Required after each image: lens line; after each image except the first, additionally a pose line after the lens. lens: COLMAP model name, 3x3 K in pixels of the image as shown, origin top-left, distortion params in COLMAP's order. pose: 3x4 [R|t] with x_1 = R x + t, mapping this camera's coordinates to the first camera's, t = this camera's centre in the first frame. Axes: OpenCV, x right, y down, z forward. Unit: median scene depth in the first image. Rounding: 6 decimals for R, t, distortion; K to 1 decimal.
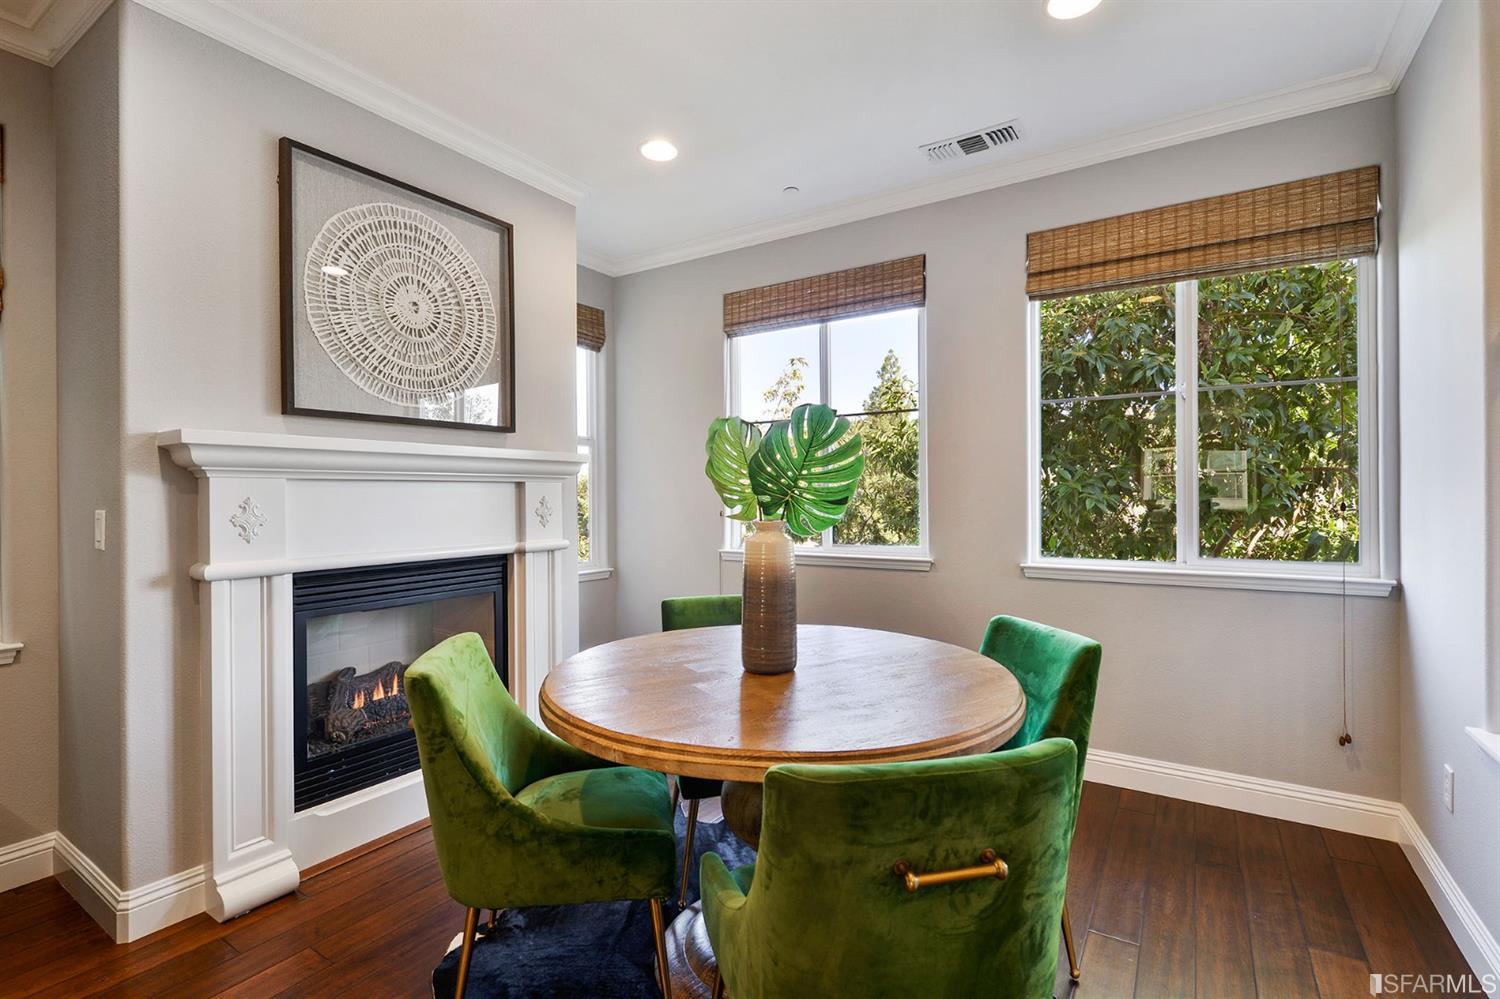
lens RADIAL K [[695.1, 0, 747.0], [0, 695.1, 493.5], [0, 0, 1]] dist [0.004320, -0.001112]
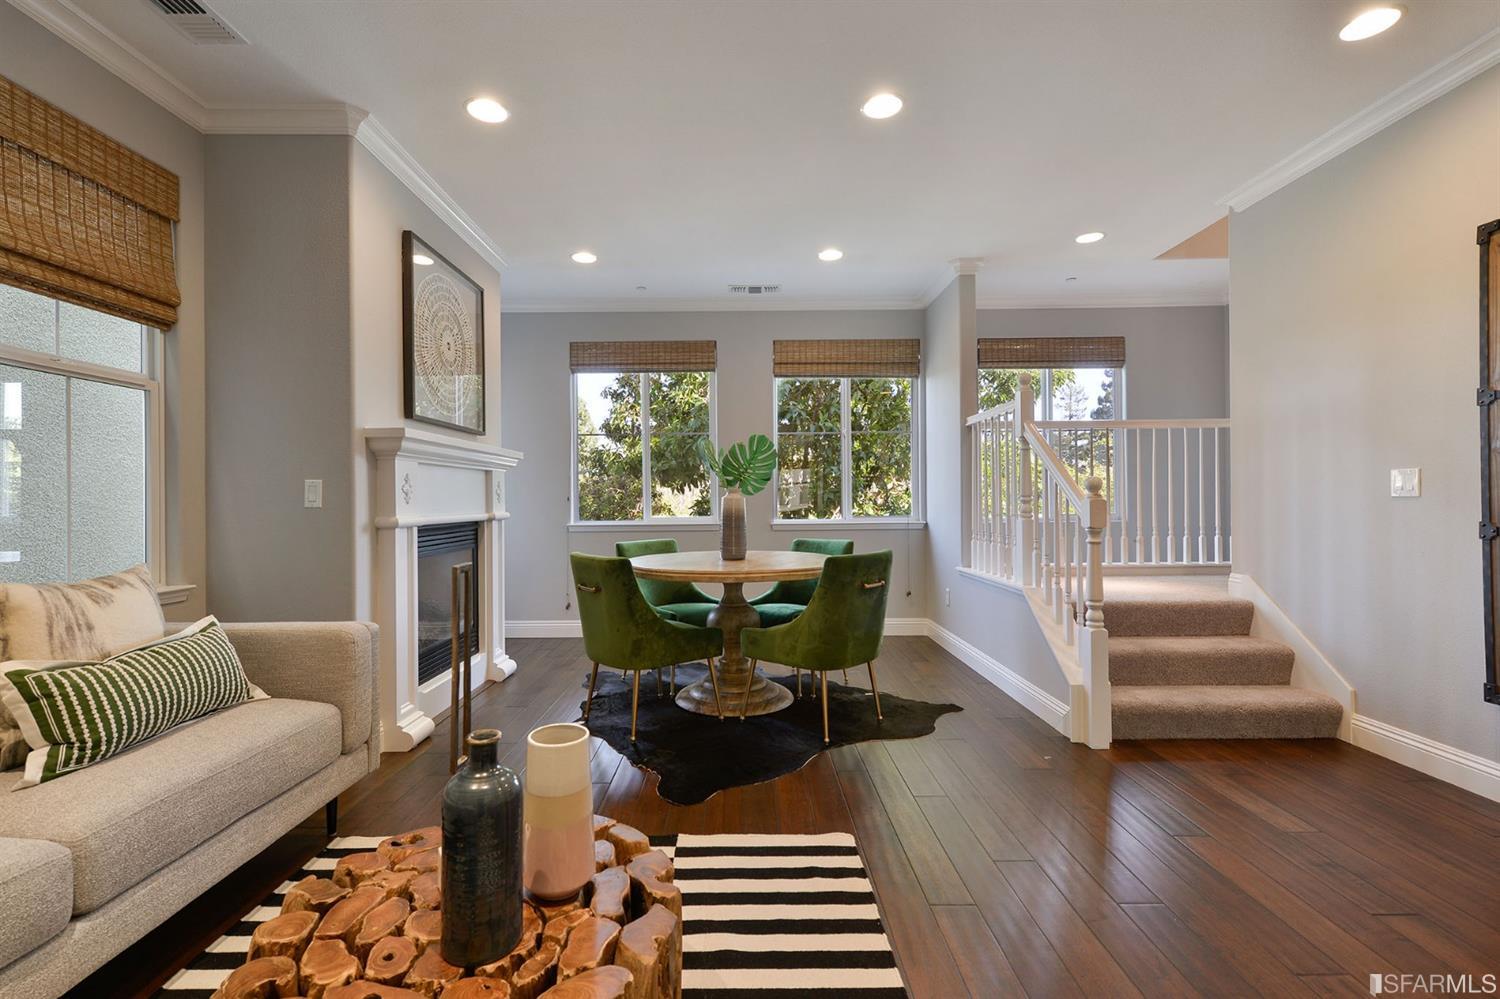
lens RADIAL K [[683.7, 0, 744.5], [0, 683.7, 500.6], [0, 0, 1]] dist [0.004365, 0.000209]
pose [[0.835690, -0.000285, 0.549202, -0.785911], [0.002255, 0.999993, -0.002913, 0.059568], [-0.549197, 0.003673, 0.835685, -0.544297]]
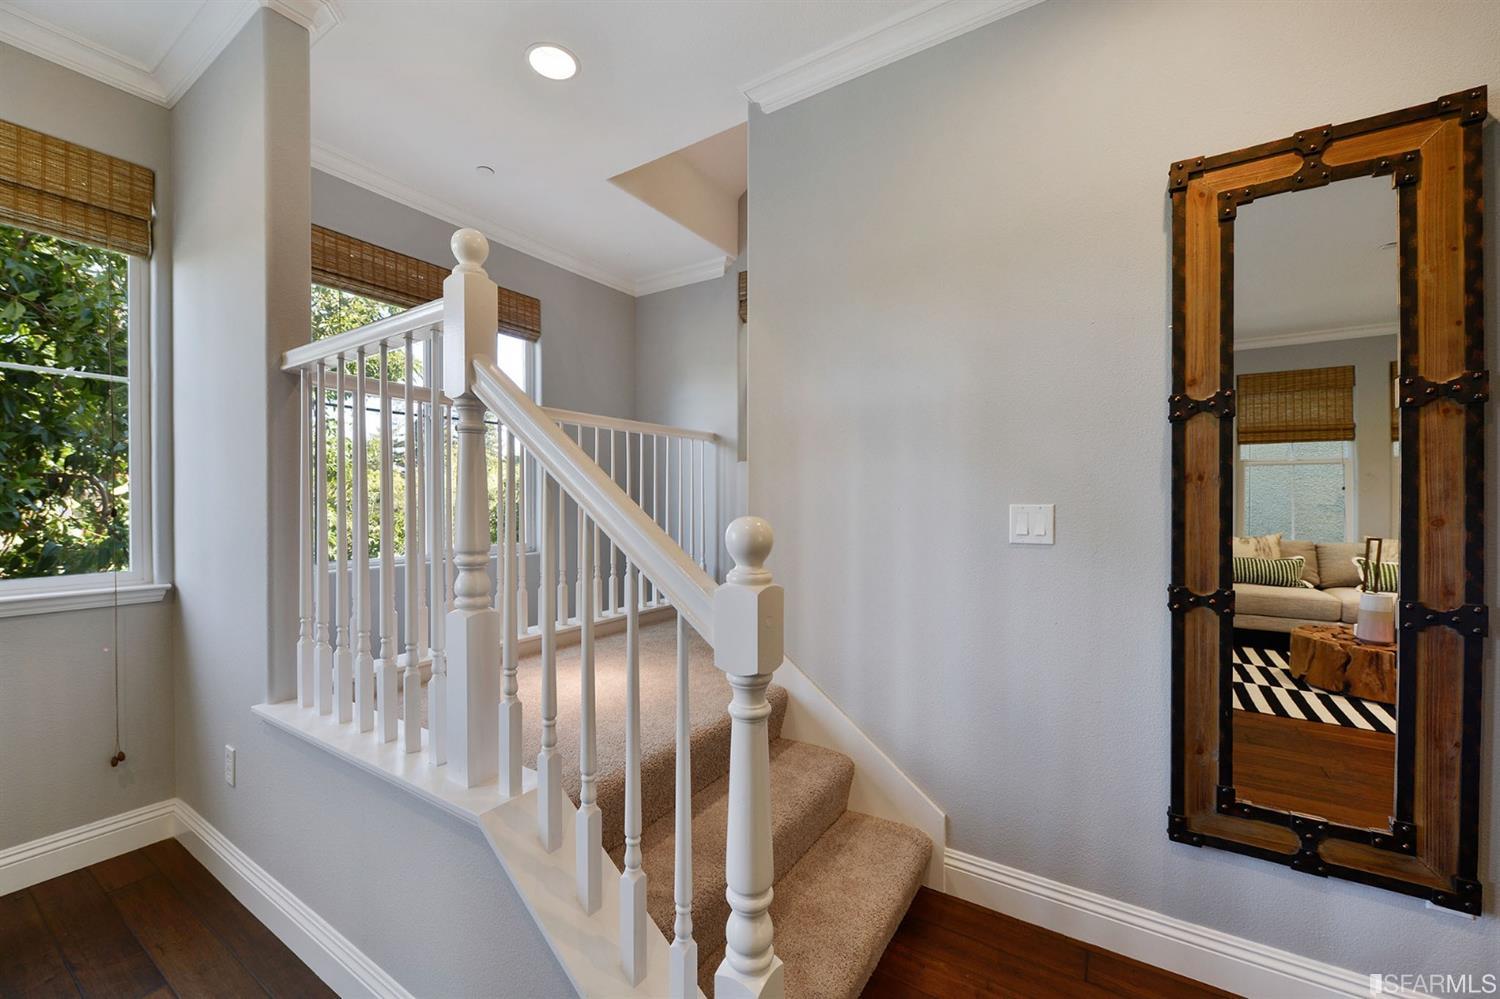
lens RADIAL K [[598.6, 0, 739.6], [0, 598.6, 506.2], [0, 0, 1]] dist [-0.002652, 0.000038]
pose [[0.010351, -0.002766, 0.999943, 0.056128], [-0.001624, 0.999995, 0.002783, 0.006233], [-0.999945, -0.001653, 0.010347, 0.145546]]
